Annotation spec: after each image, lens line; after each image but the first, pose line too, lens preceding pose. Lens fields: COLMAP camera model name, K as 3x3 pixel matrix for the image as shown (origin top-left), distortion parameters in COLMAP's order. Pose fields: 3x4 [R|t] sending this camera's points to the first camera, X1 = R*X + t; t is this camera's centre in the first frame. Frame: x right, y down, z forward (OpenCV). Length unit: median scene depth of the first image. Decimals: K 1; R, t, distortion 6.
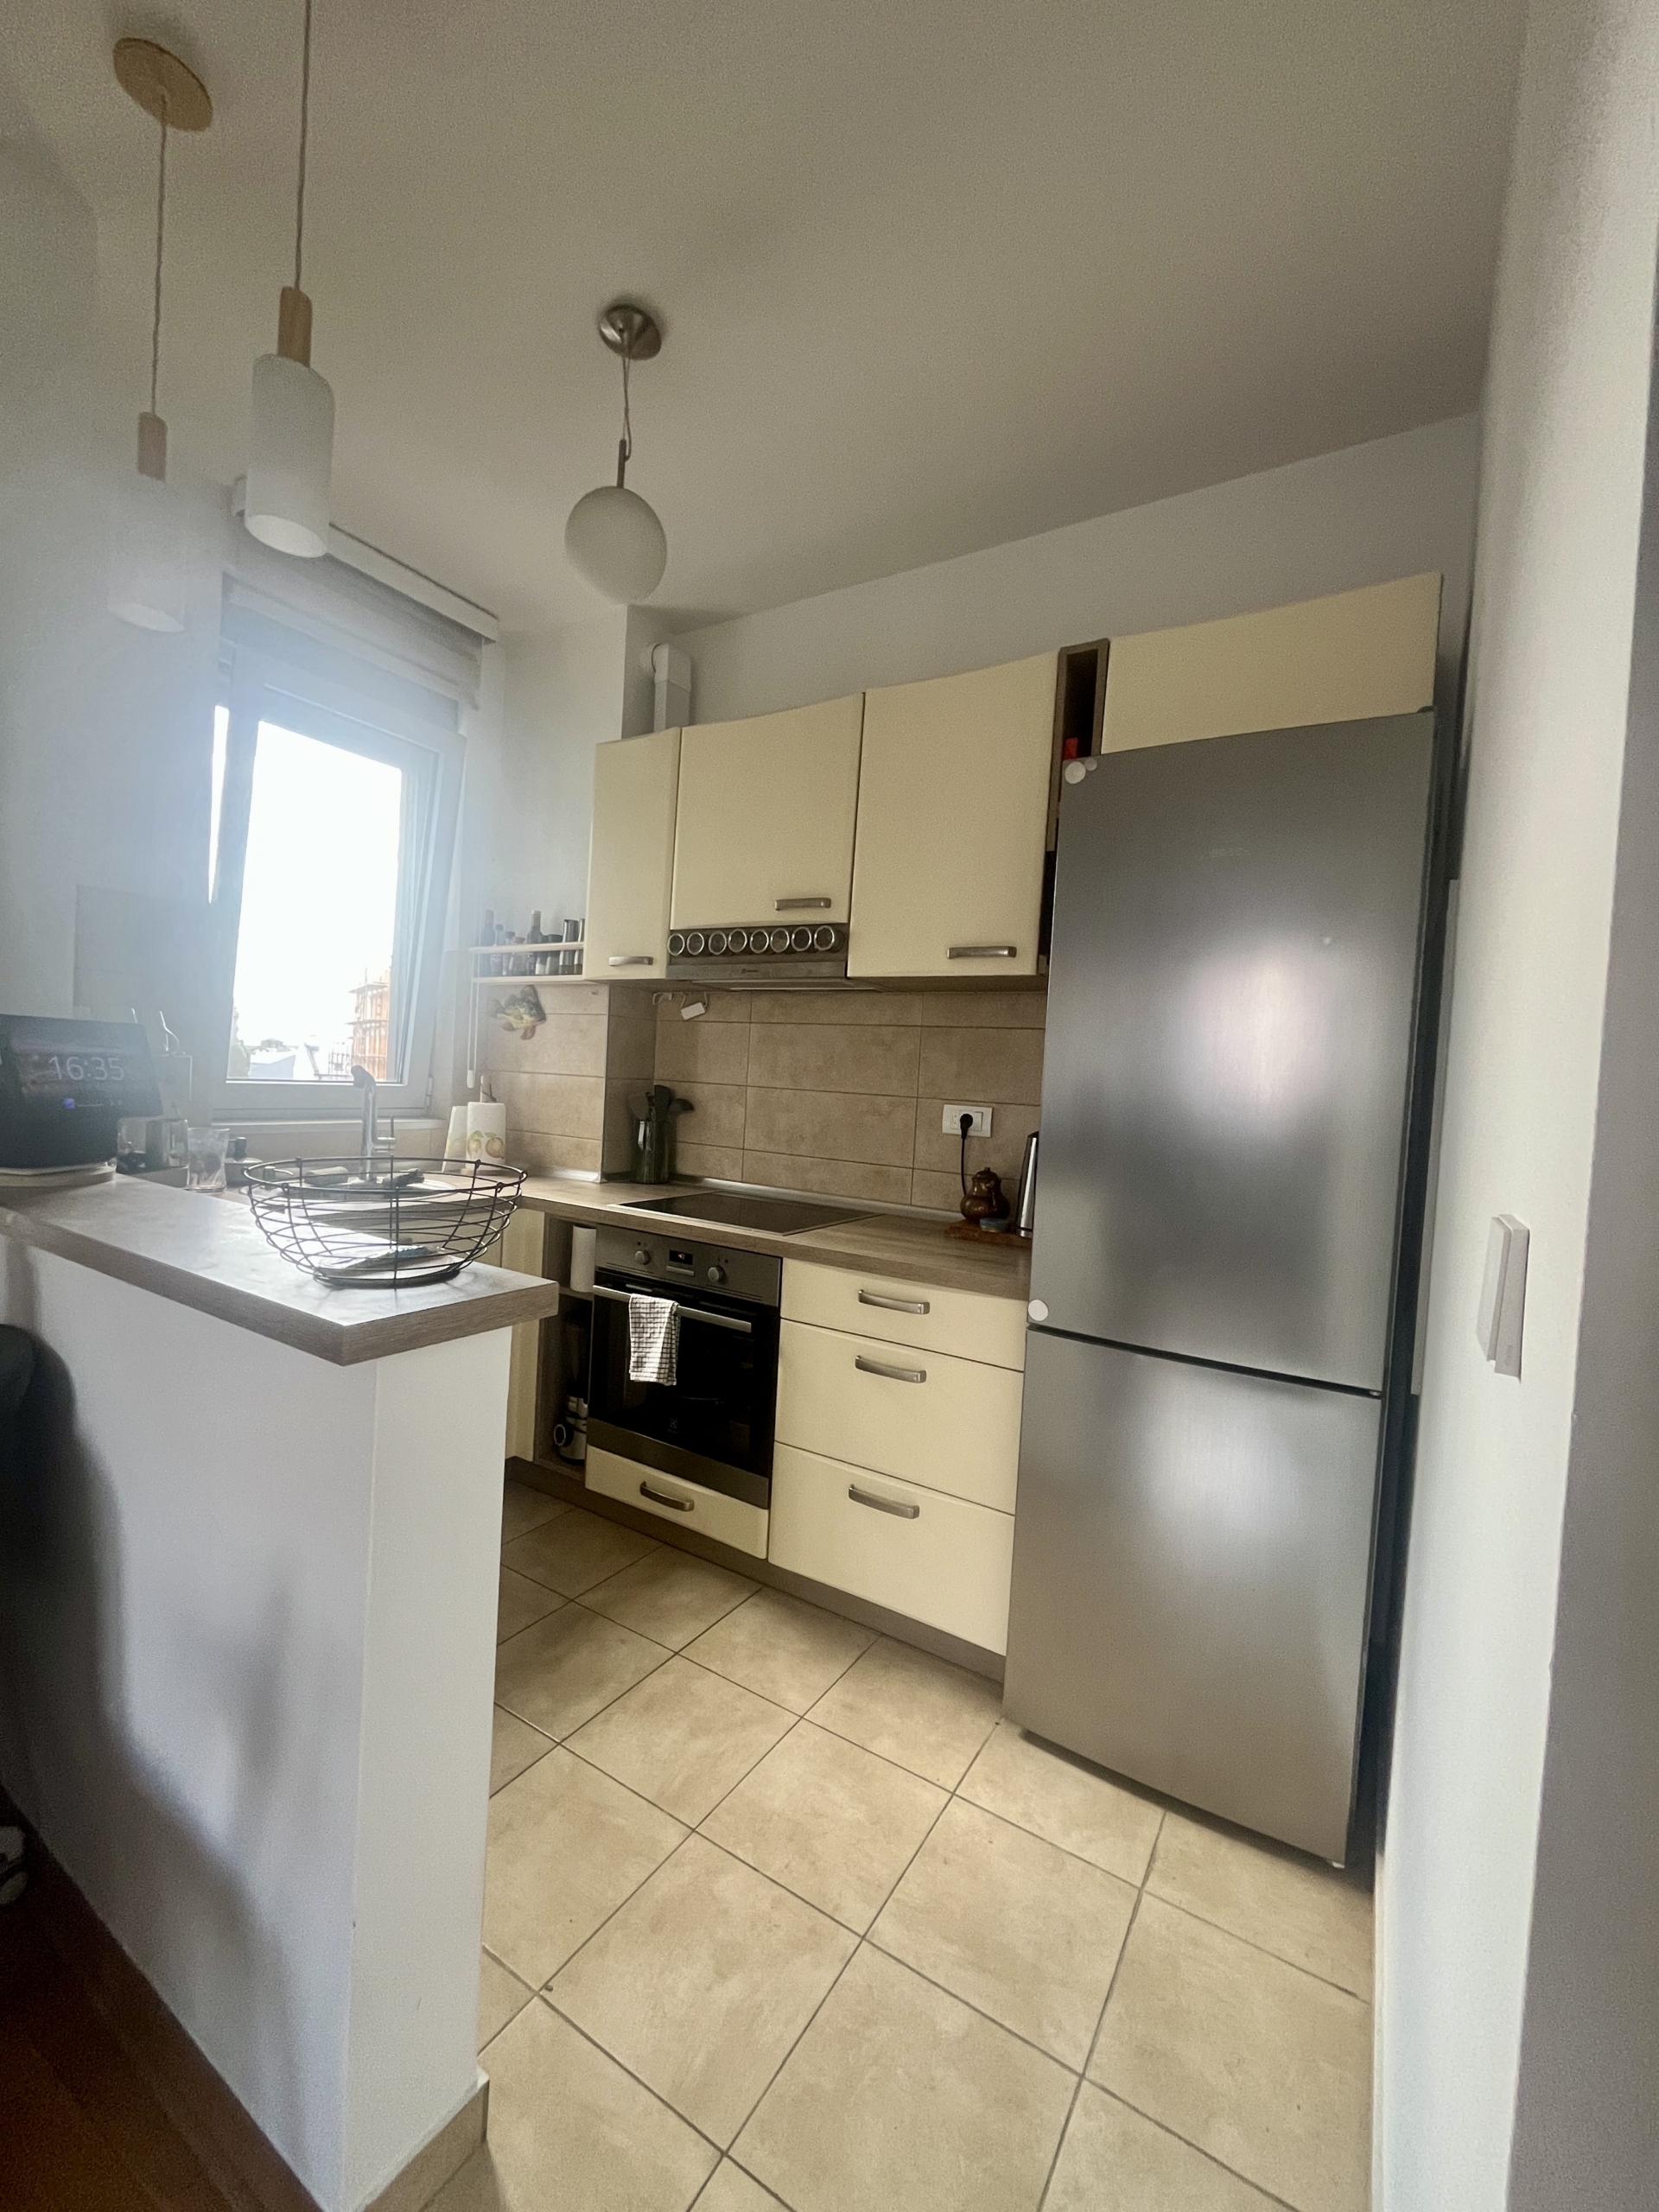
lens RADIAL K [[905.0, 0, 829.5], [0, 905.0, 1106.0], [0, 0, 1]] dist [-0.002565, -0.000319]
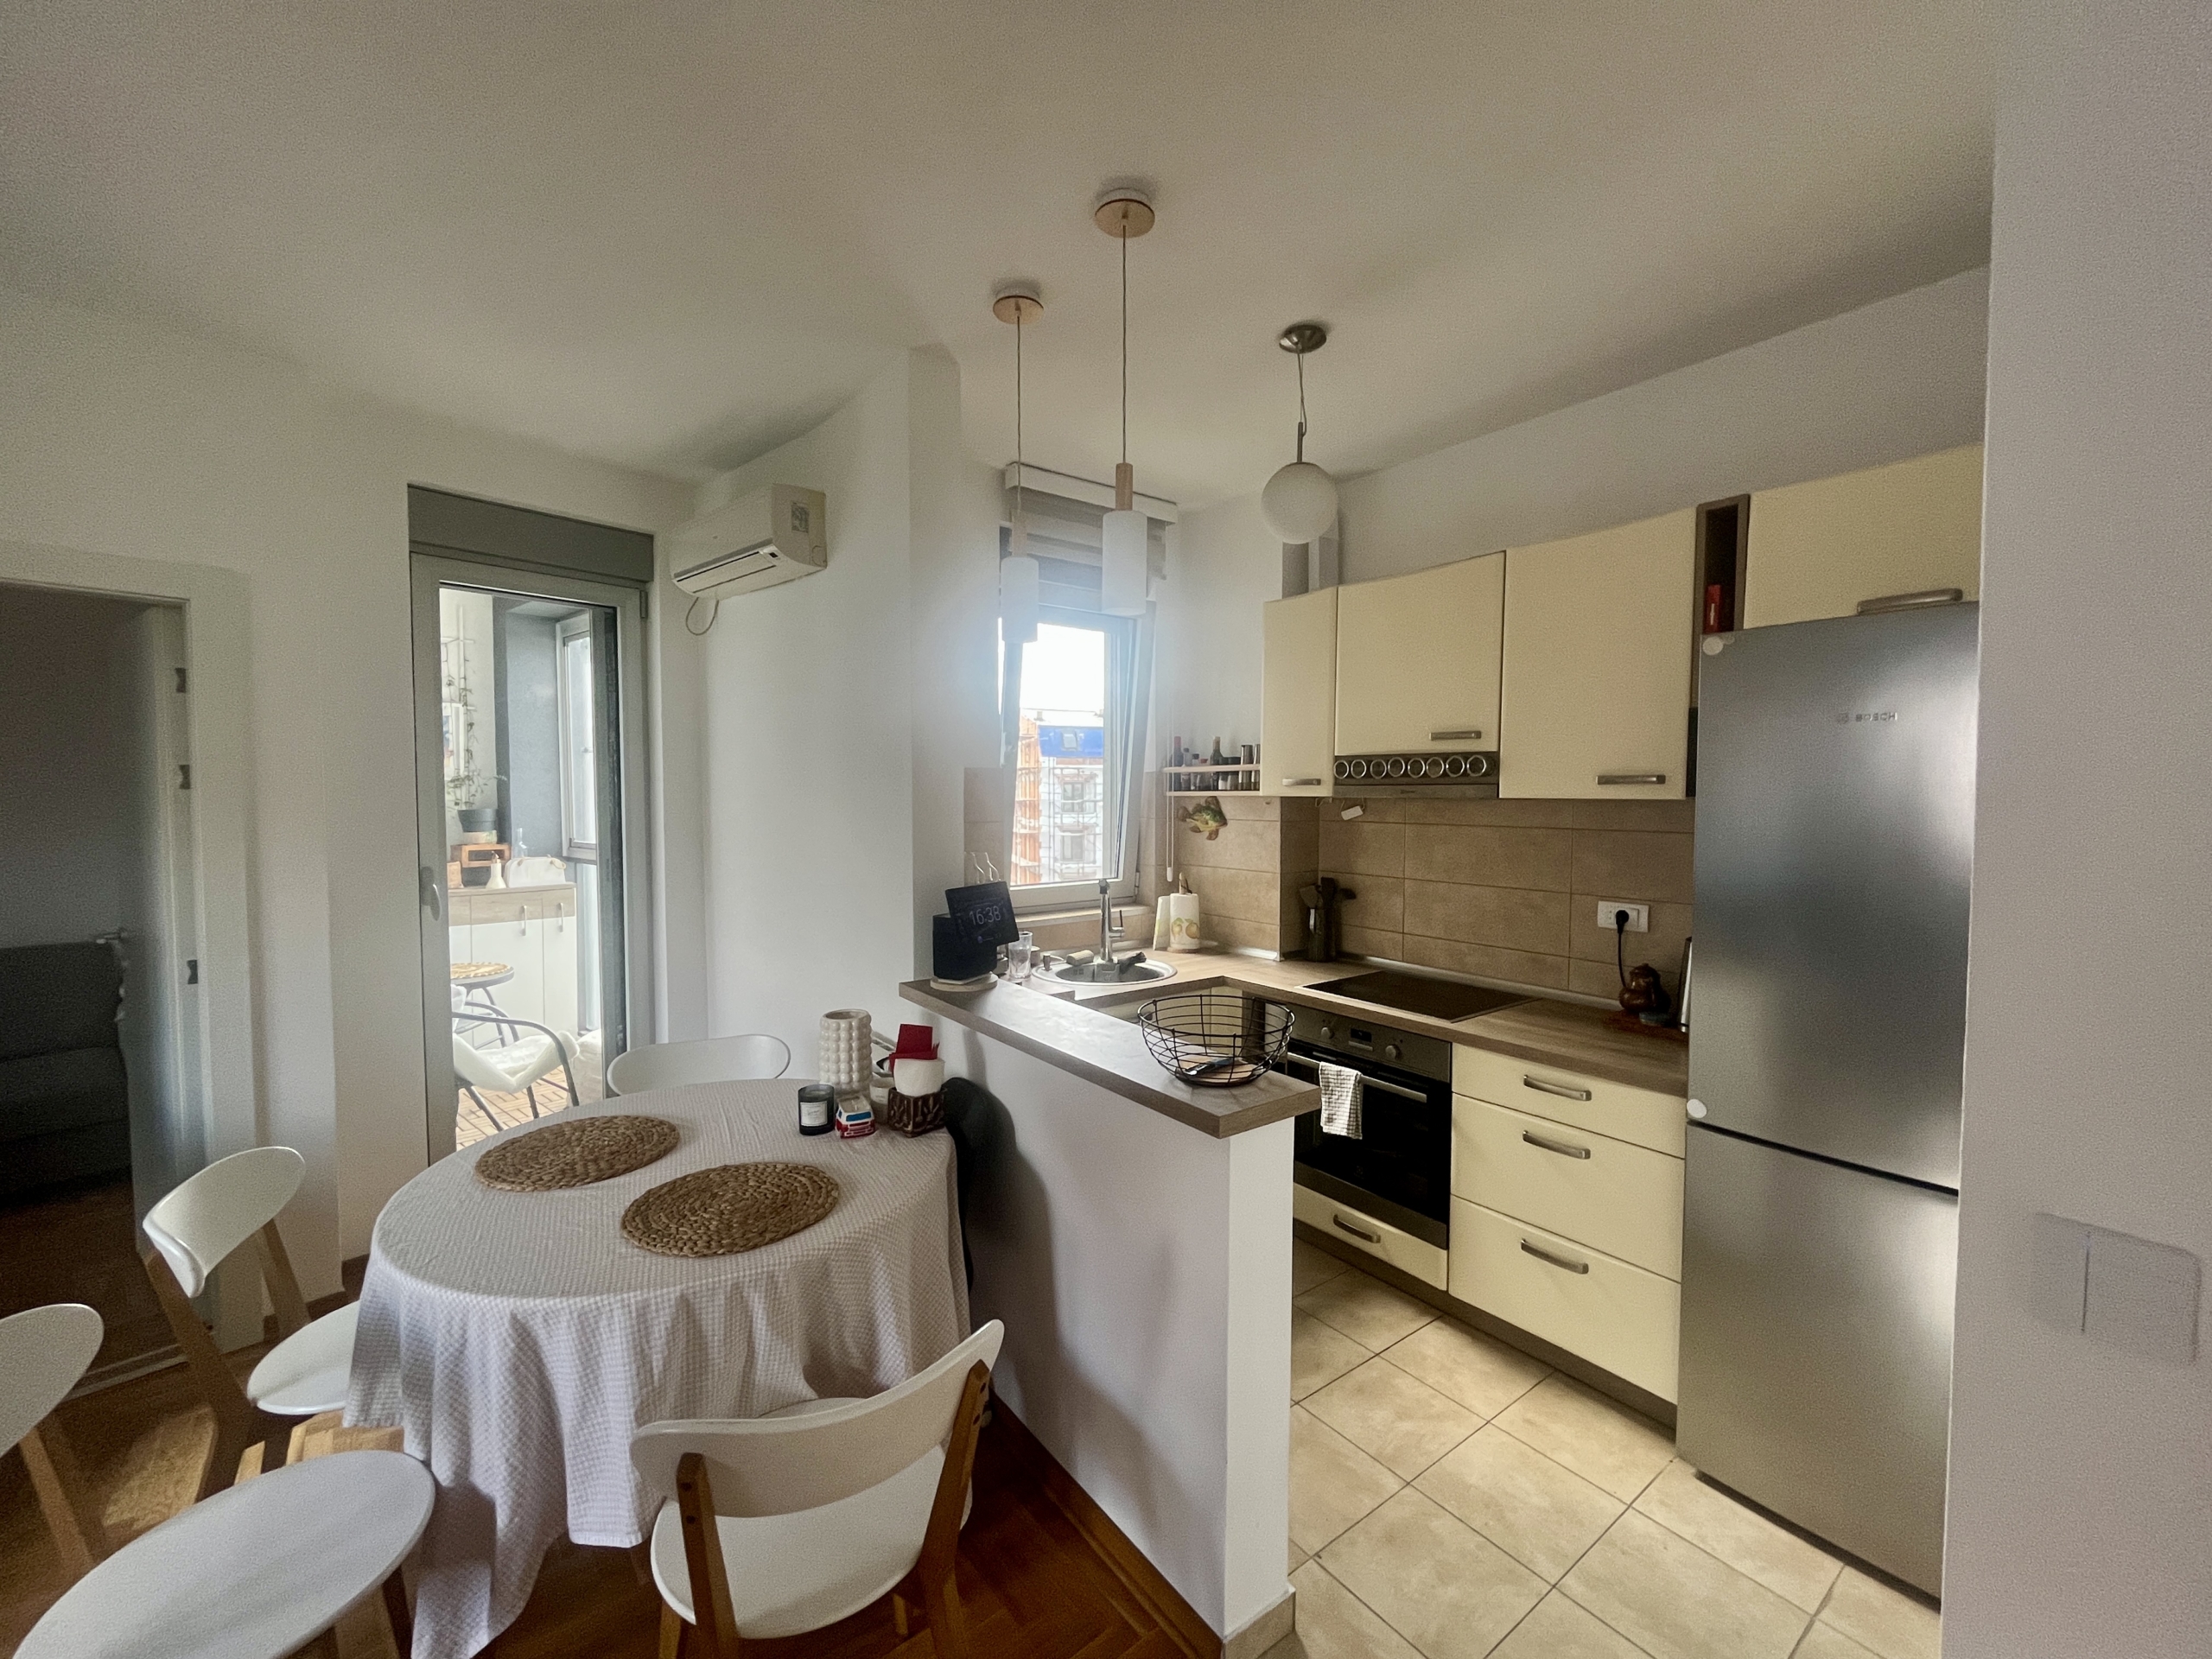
lens RADIAL K [[905.0, 0, 1106.3], [0, 905.0, 835.8], [0, 0, 1]] dist [-0.002565, -0.000319]
pose [[0.929596, -0.039052, -0.366506, -0.025174], [0.040836, 0.999162, -0.002887, -0.111274], [0.366311, -0.012283, 0.930411, -0.258606]]
